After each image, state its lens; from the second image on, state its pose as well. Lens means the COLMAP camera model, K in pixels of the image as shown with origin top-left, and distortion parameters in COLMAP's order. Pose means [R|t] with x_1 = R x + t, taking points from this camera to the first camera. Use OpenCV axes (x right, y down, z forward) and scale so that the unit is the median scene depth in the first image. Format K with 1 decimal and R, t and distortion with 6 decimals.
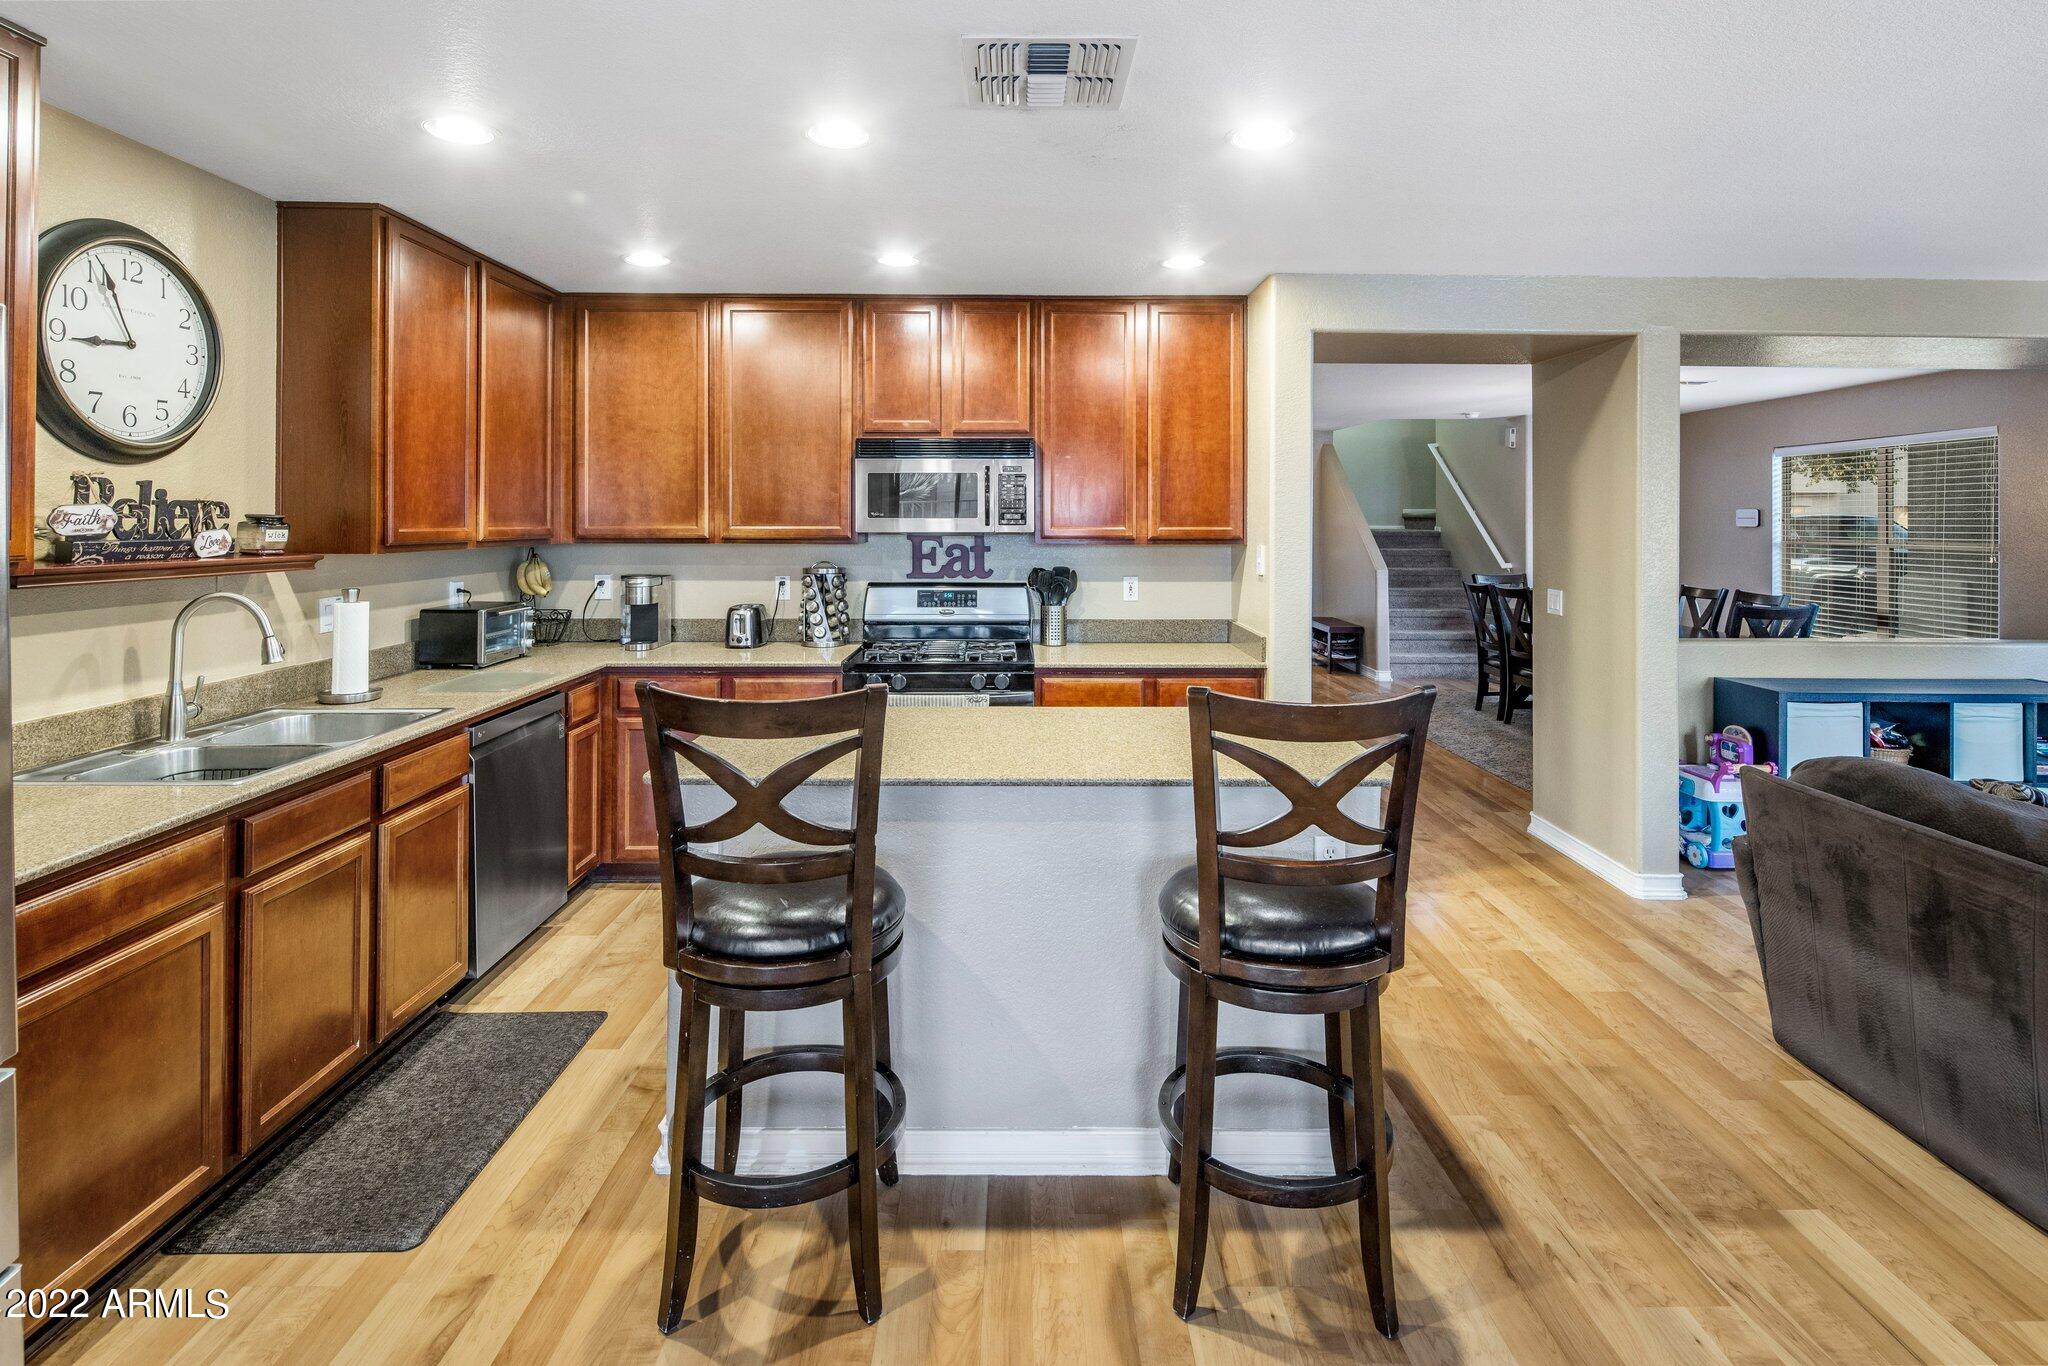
lens RADIAL K [[985.7, 0, 1029.5], [0, 985.7, 518.0], [0, 0, 1]] dist [0.006102, -0.004567]
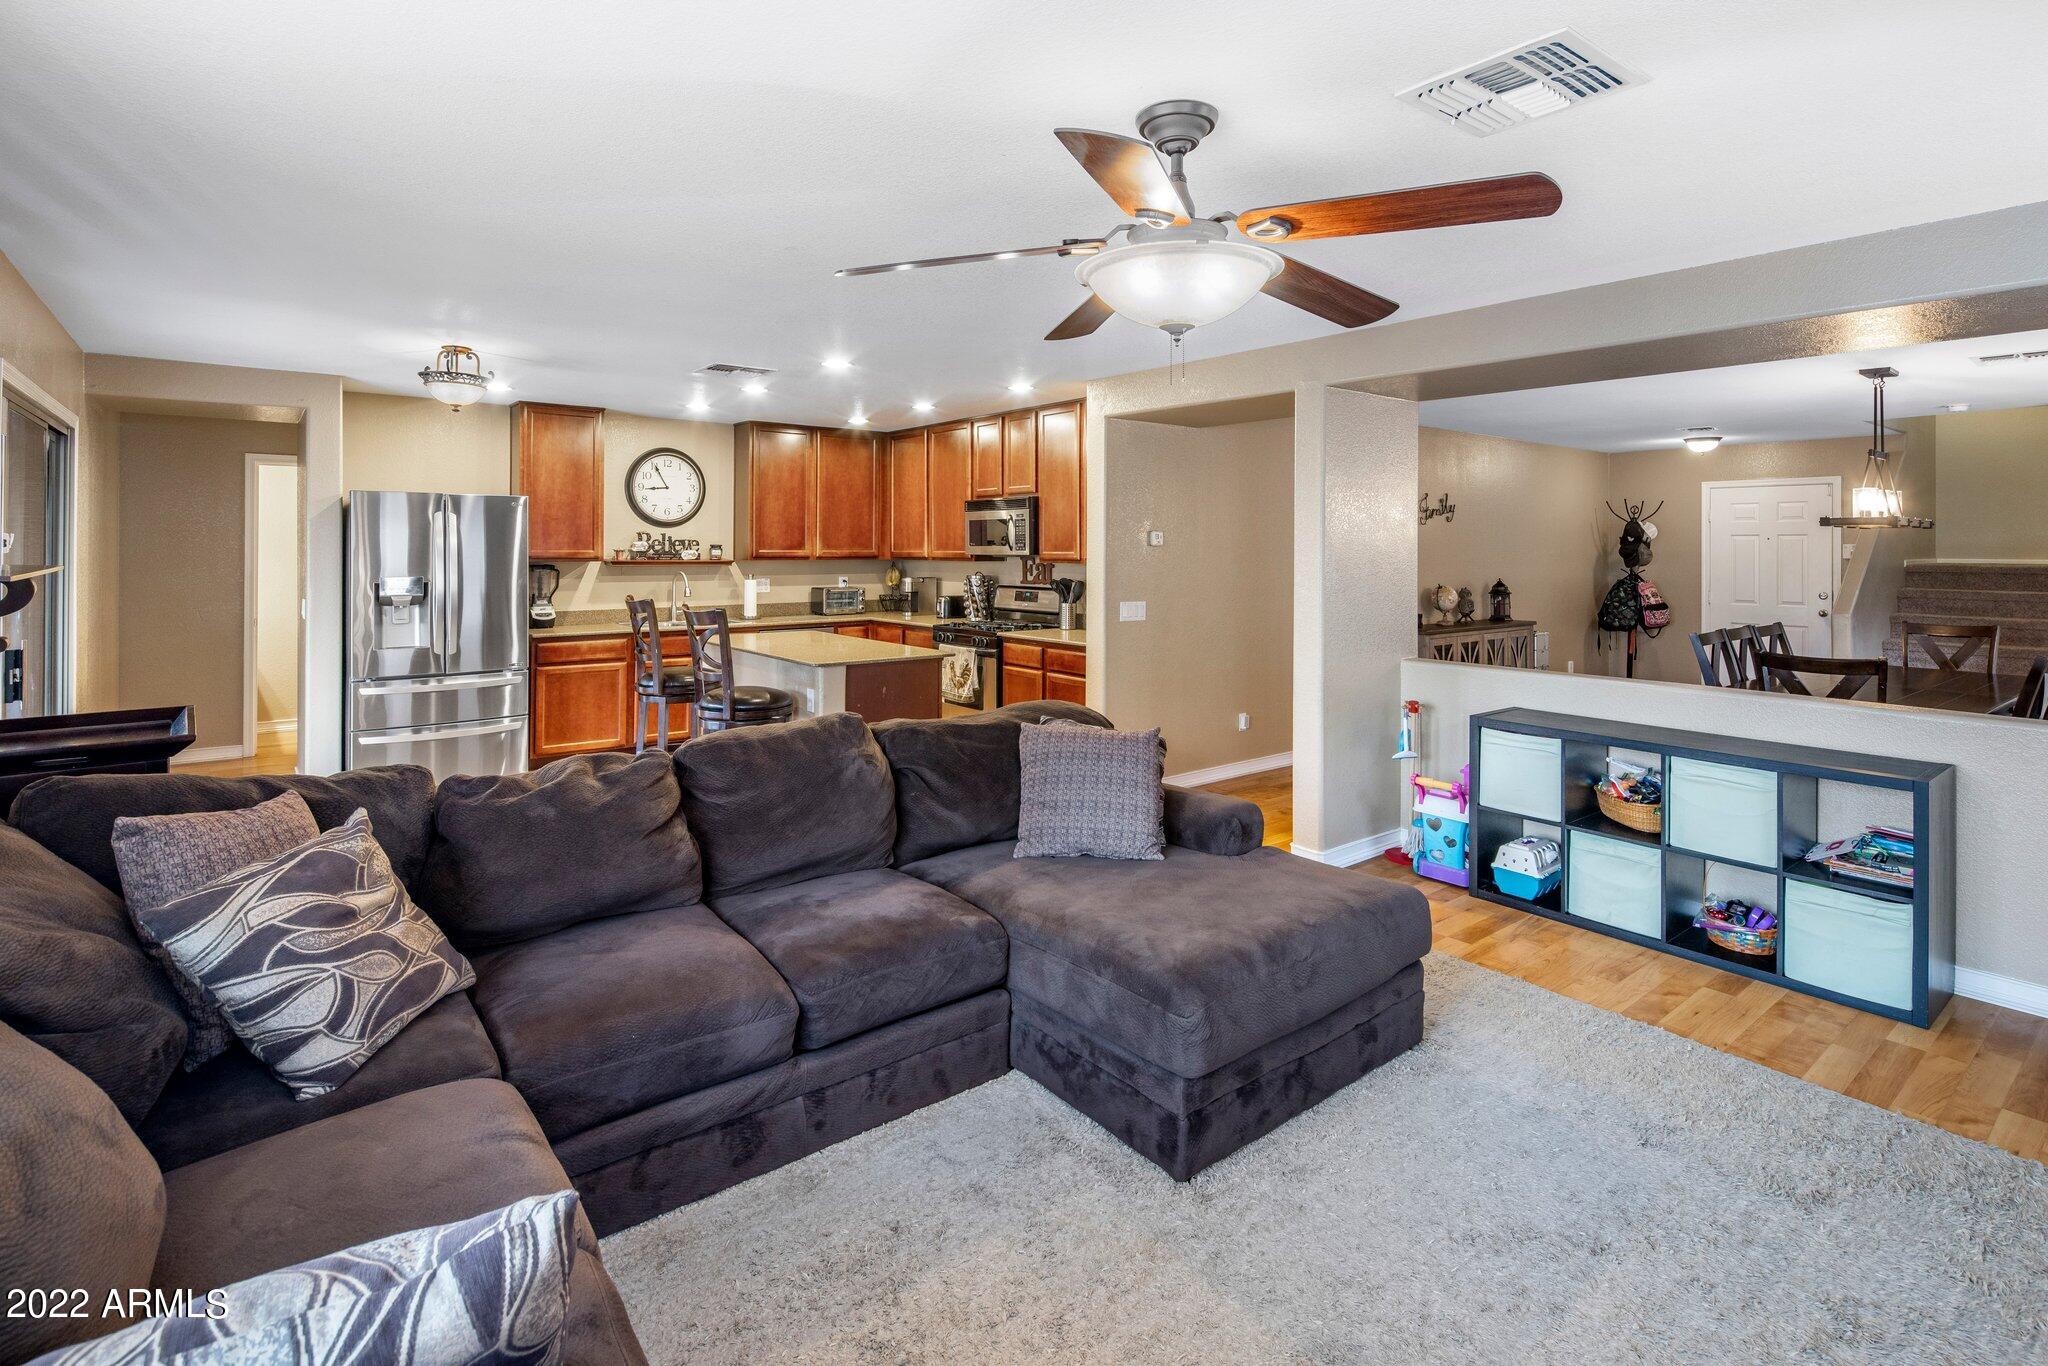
lens RADIAL K [[985.7, 0, 1022.8], [0, 985.7, 579.8], [0, 0, 1]] dist [0.006102, -0.004567]
pose [[0.617329, 0.025424, -0.786294, 1.396364], [-0.001611, 0.999516, 0.031054, 0.005289], [0.786703, -0.017904, 0.617072, -0.001177]]
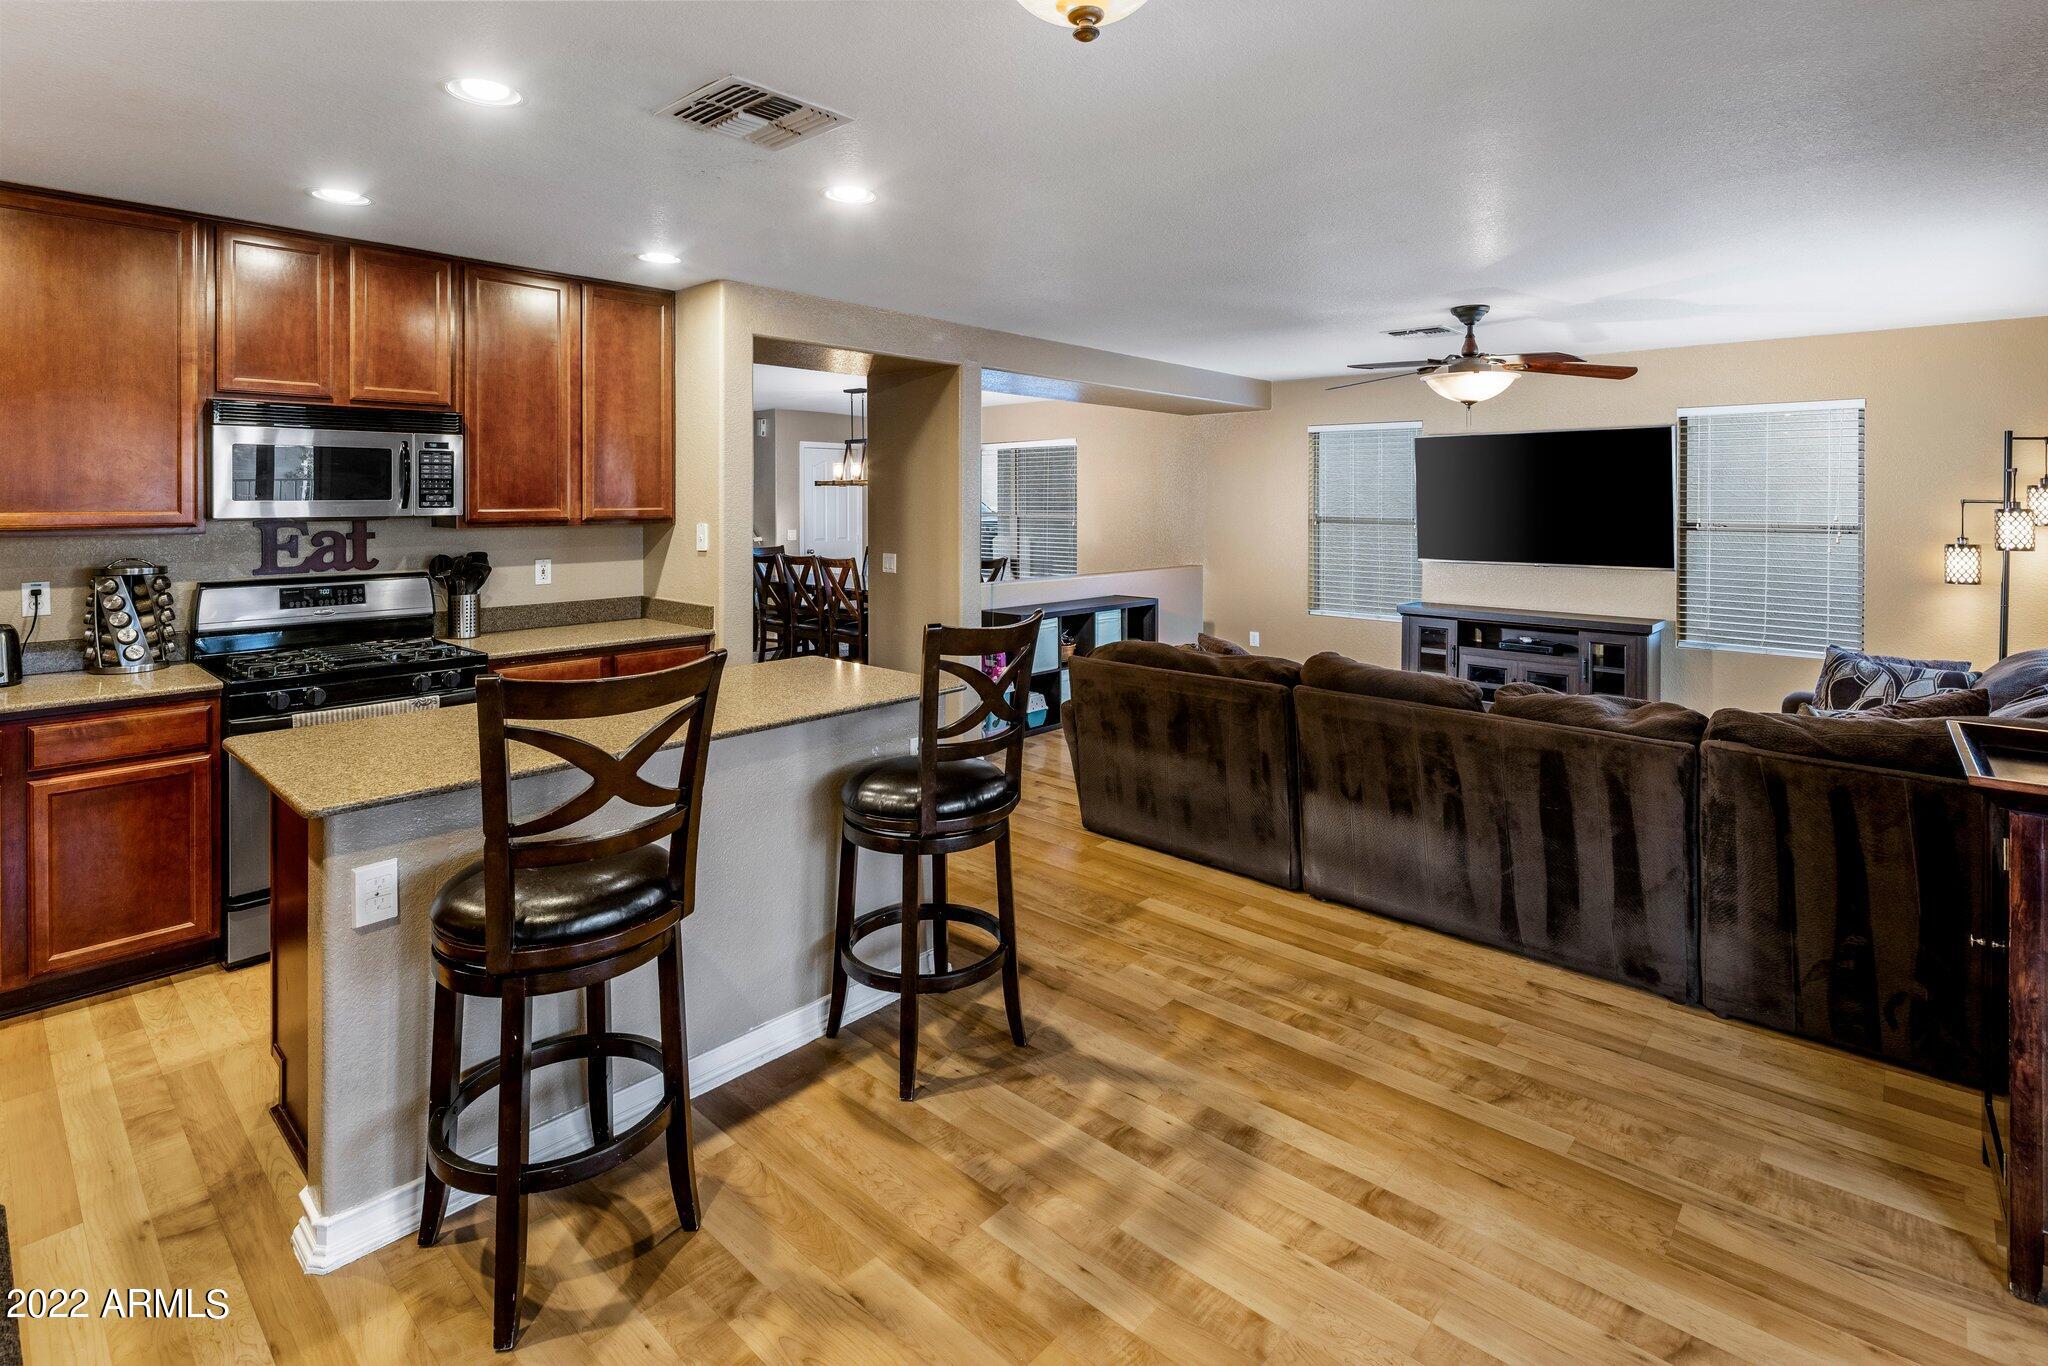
lens RADIAL K [[985.7, 0, 1024.1], [0, 985.7, 498.7], [0, 0, 1]] dist [0.006102, -0.004567]
pose [[0.682284, -0.003729, 0.731078, -0.343352], [0.001849, 0.999993, 0.003375, -0.003193], [-0.731085, -0.000951, 0.682285, -0.011011]]
